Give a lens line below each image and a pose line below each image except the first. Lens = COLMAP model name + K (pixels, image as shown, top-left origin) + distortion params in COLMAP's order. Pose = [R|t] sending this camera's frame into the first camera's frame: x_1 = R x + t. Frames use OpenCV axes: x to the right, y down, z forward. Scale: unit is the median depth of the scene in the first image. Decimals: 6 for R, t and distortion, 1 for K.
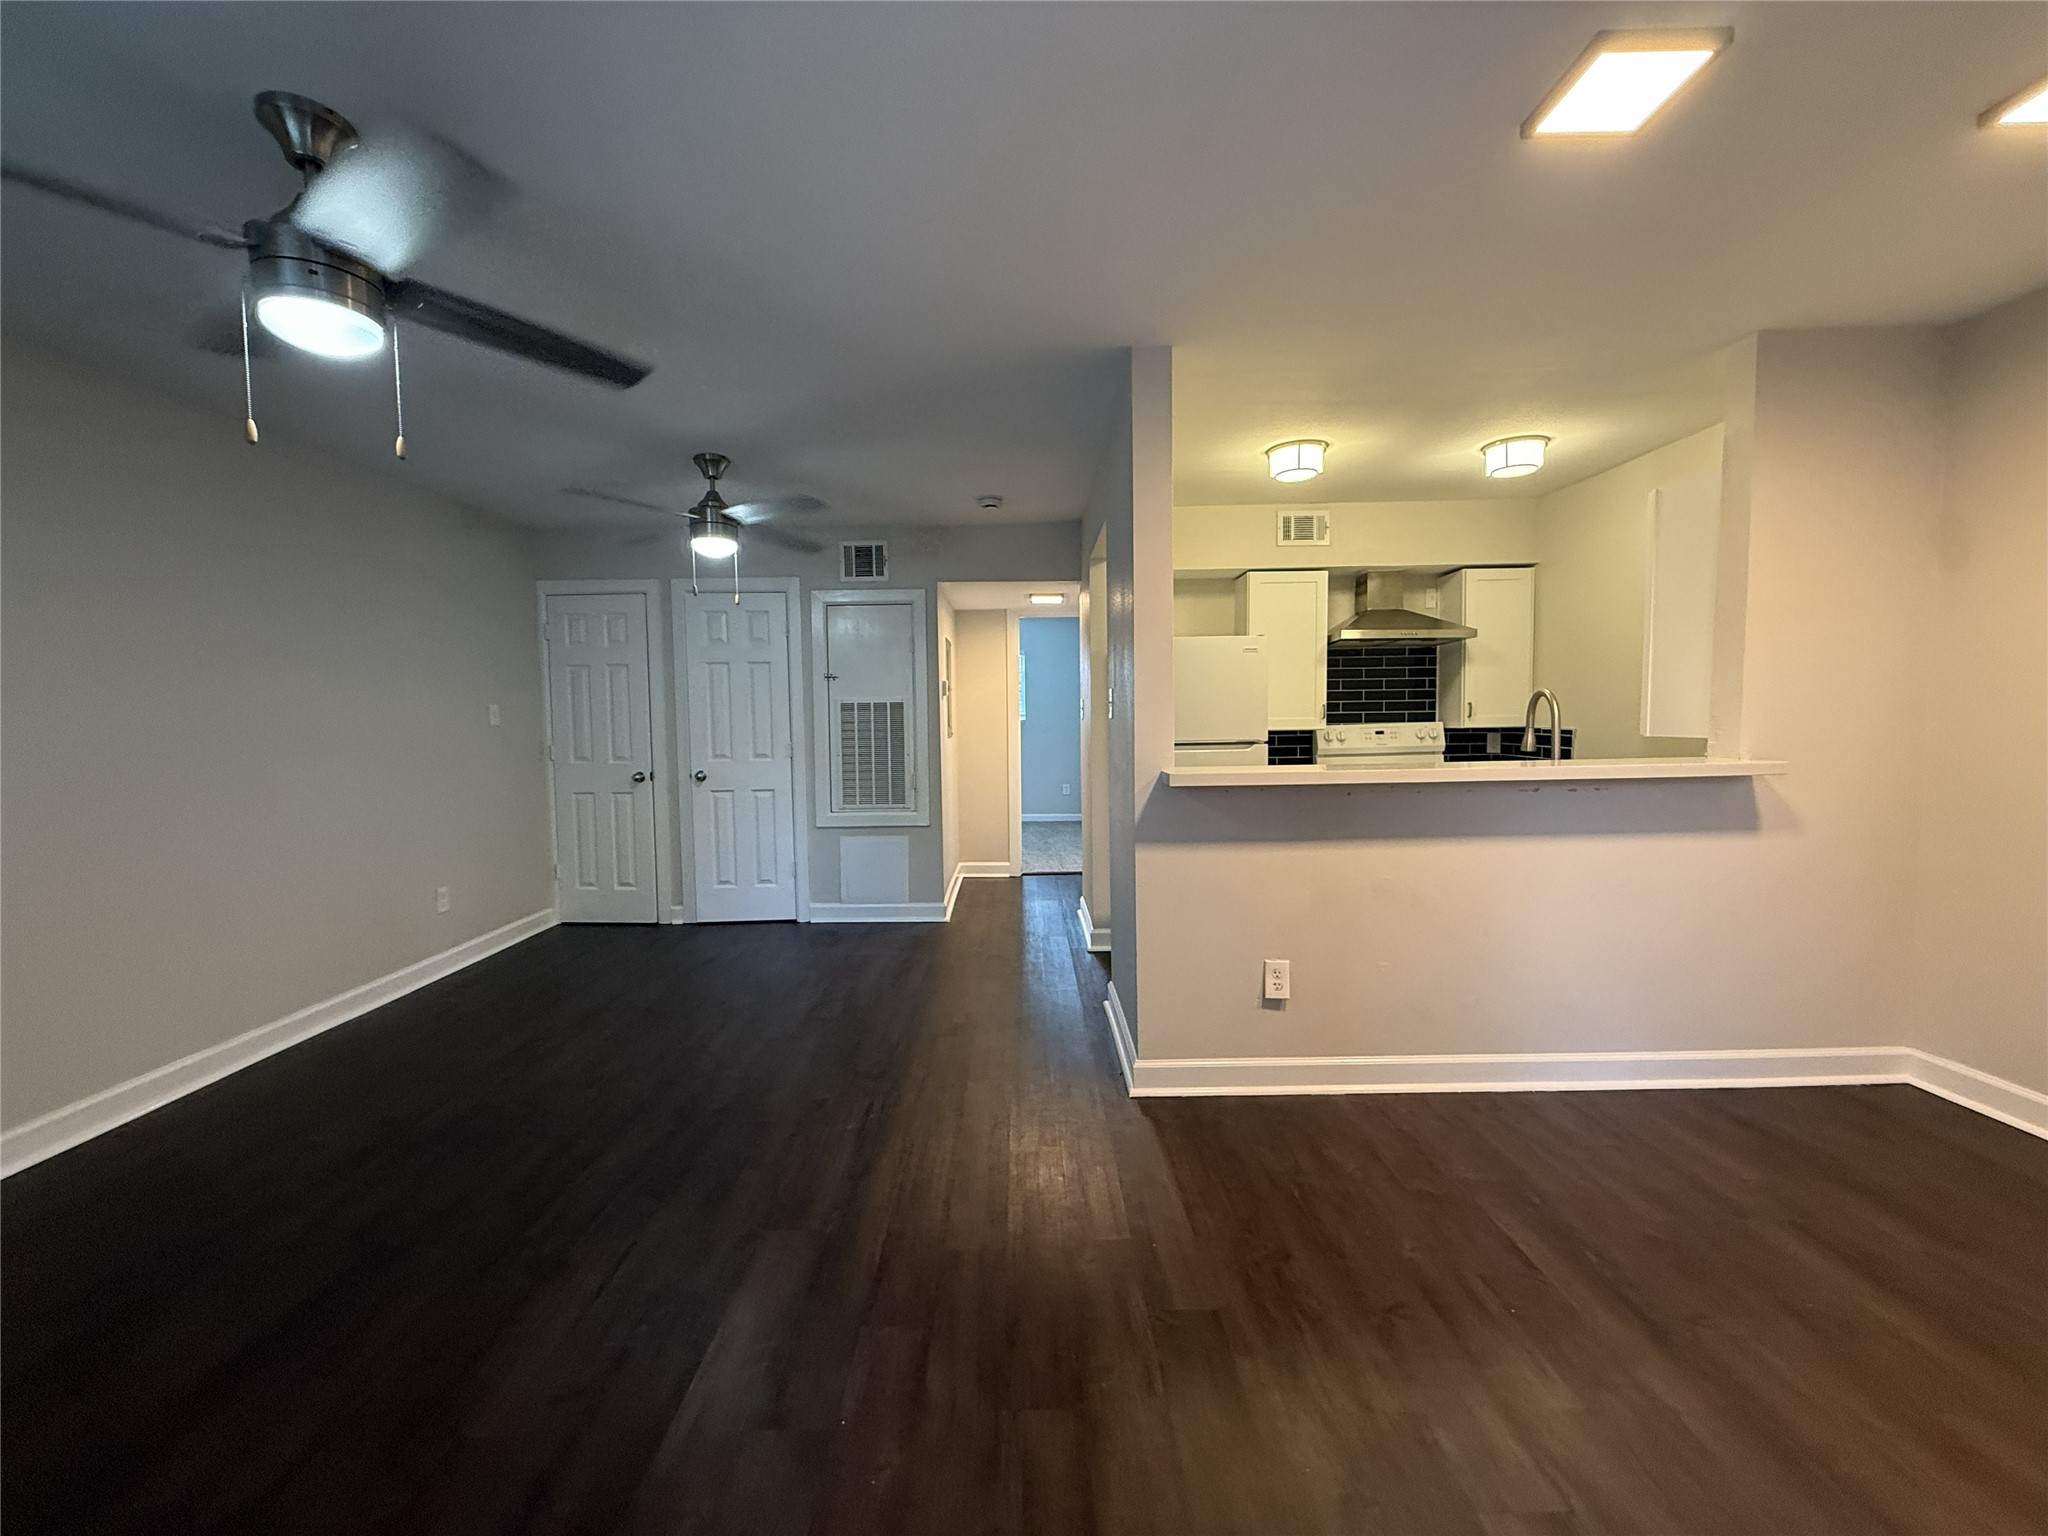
lens RADIAL K [[816.6, 0, 1016.8], [0, 816.6, 768.1], [0, 0, 1]] dist [-0.000302, 0.000298]
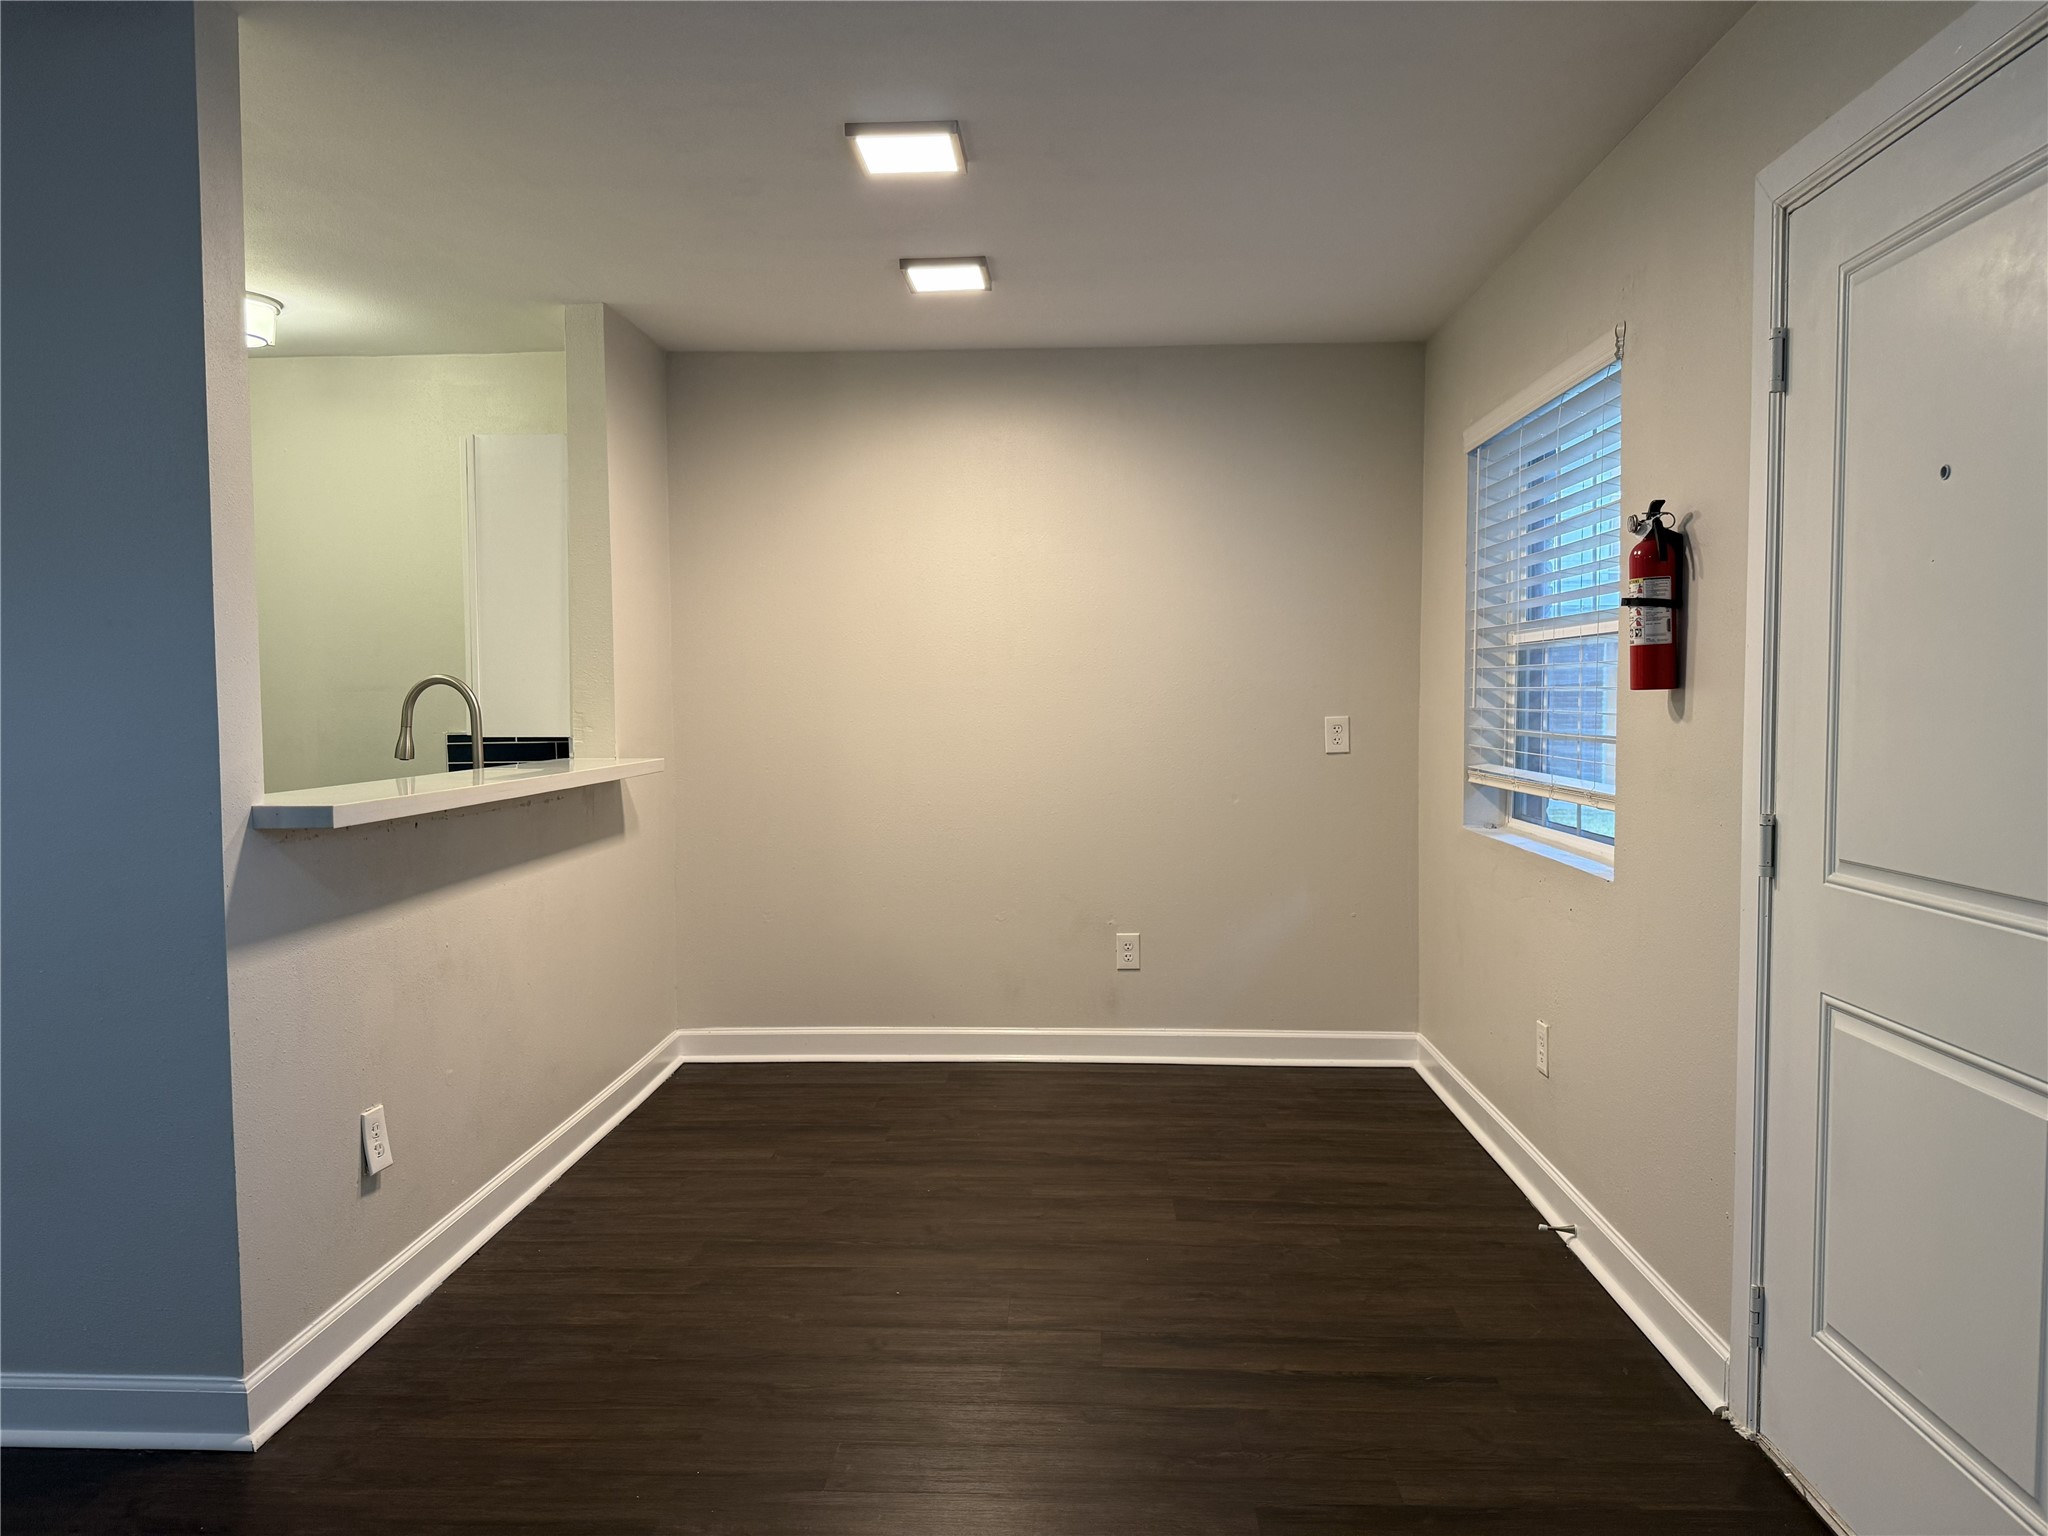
lens RADIAL K [[1444.7, 0, 1024.4], [0, 1444.7, 777.7], [0, 0, 1]] dist [0.106889, -0.164052]
pose [[0.050110, -0.039341, 0.997969, -0.310012], [0.062698, 0.997377, 0.036169, -0.008763], [-0.996774, 0.060759, 0.052446, 0.185047]]
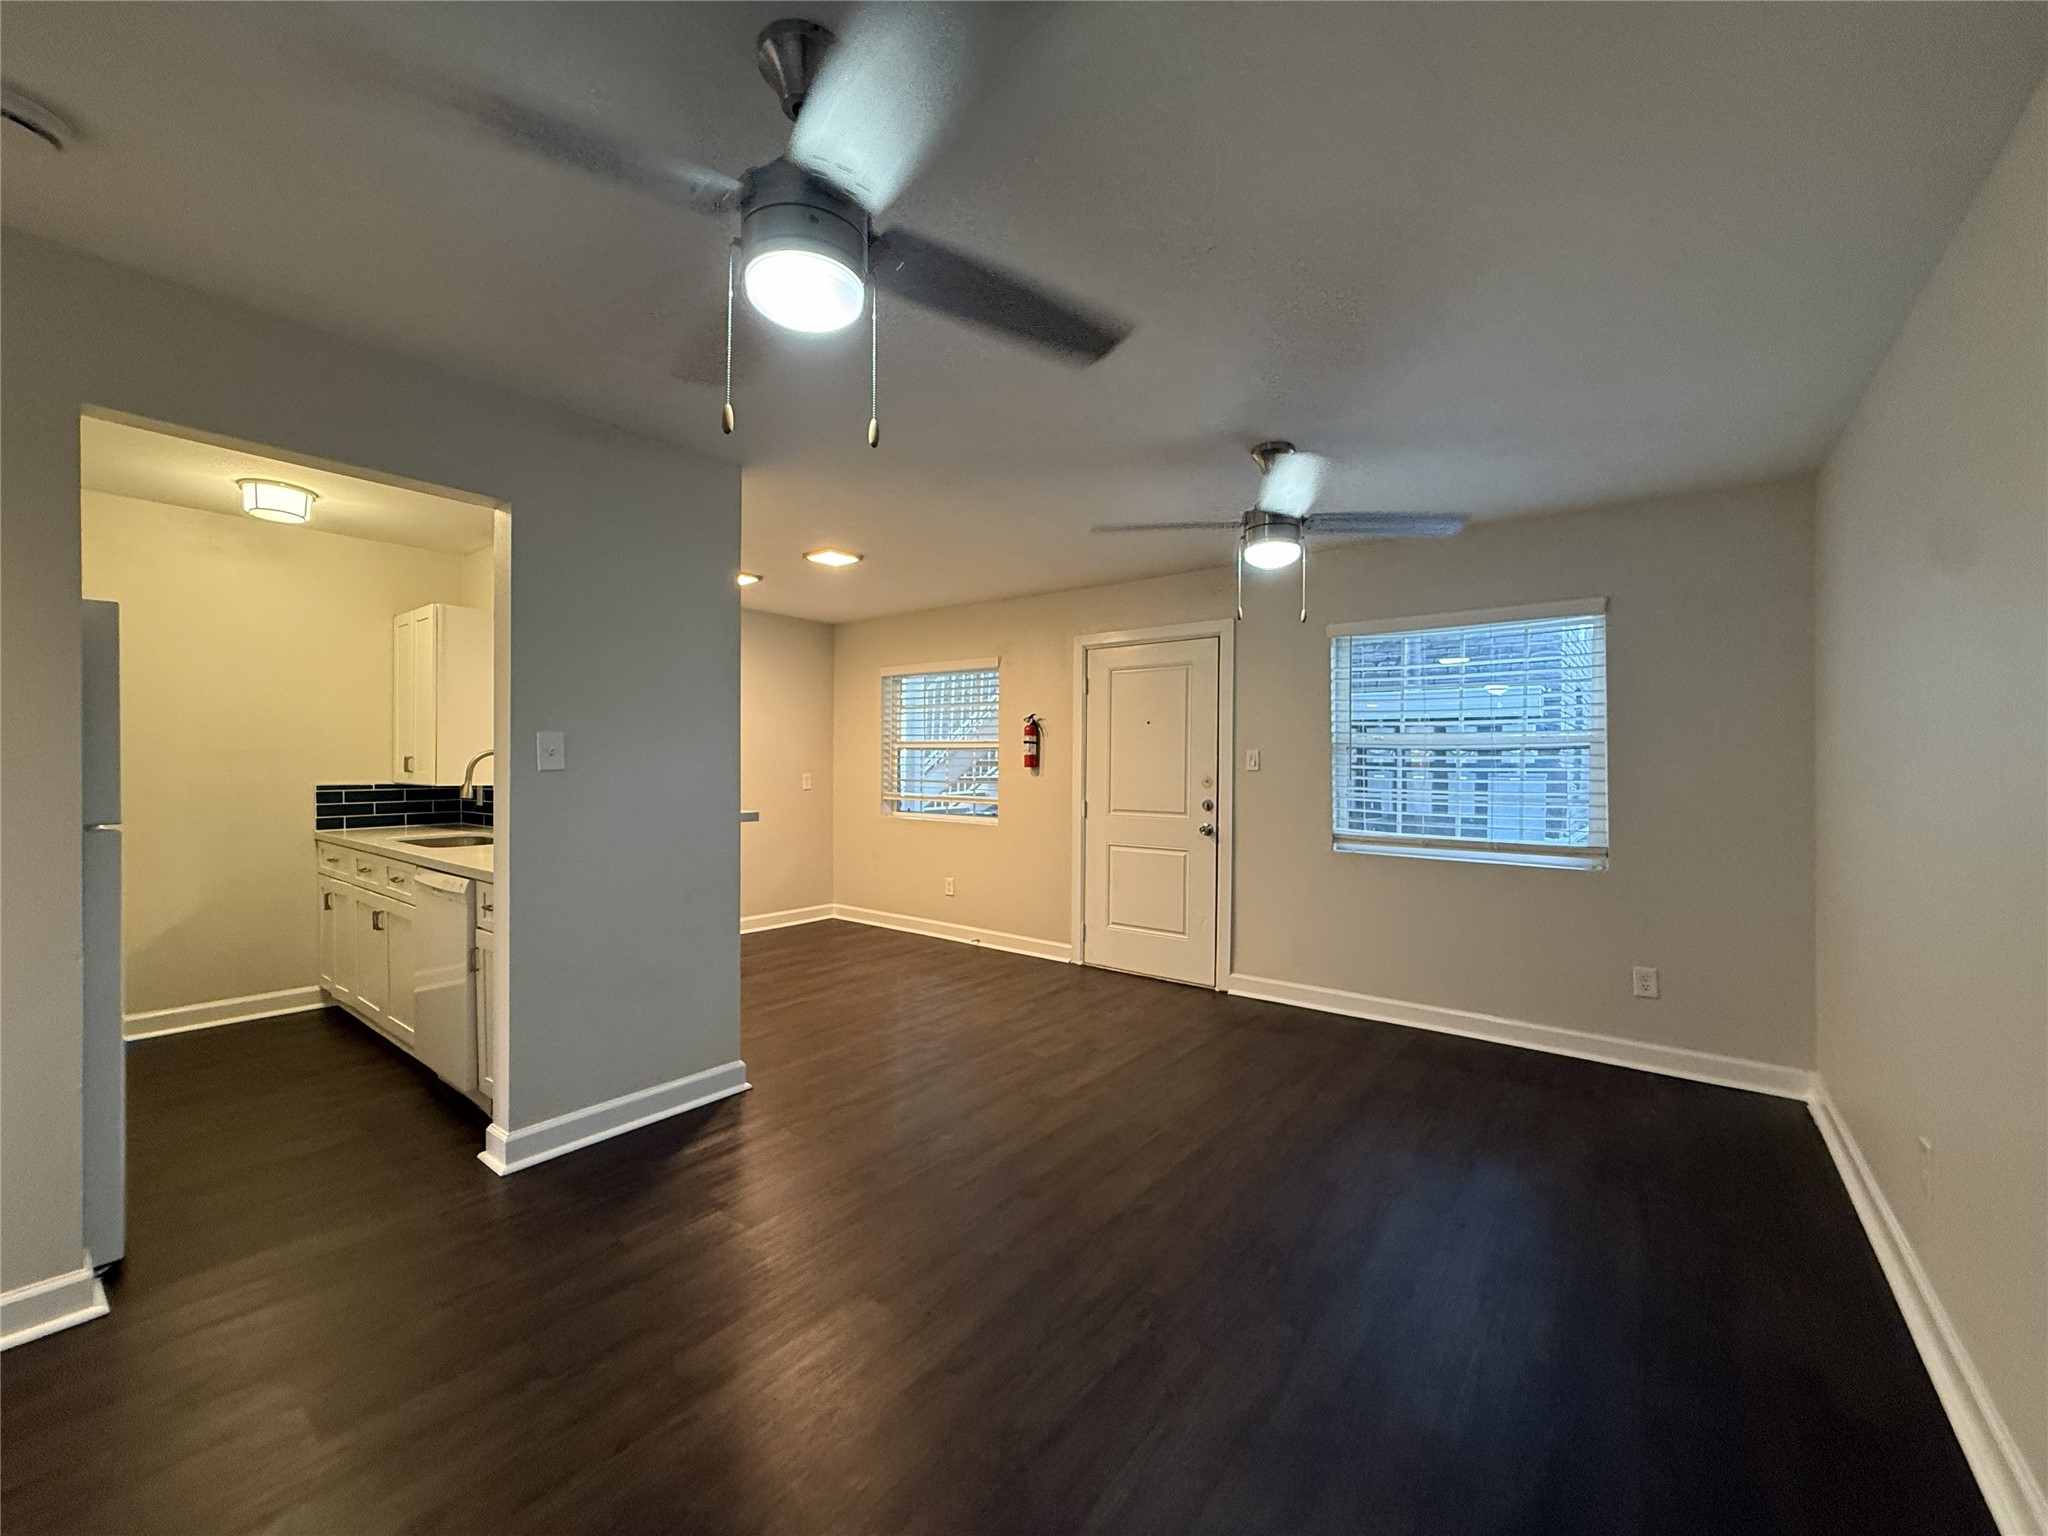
lens RADIAL K [[828.4, 0, 1014.4], [0, 828.4, 770.1], [0, 0, 1]] dist [-0.000177, 0.000066]
pose [[-0.783985, 0.003683, 0.620768, -0.387624], [0.038044, 0.998388, 0.042124, -0.041972], [-0.619612, 0.056641, -0.782862, 0.712826]]
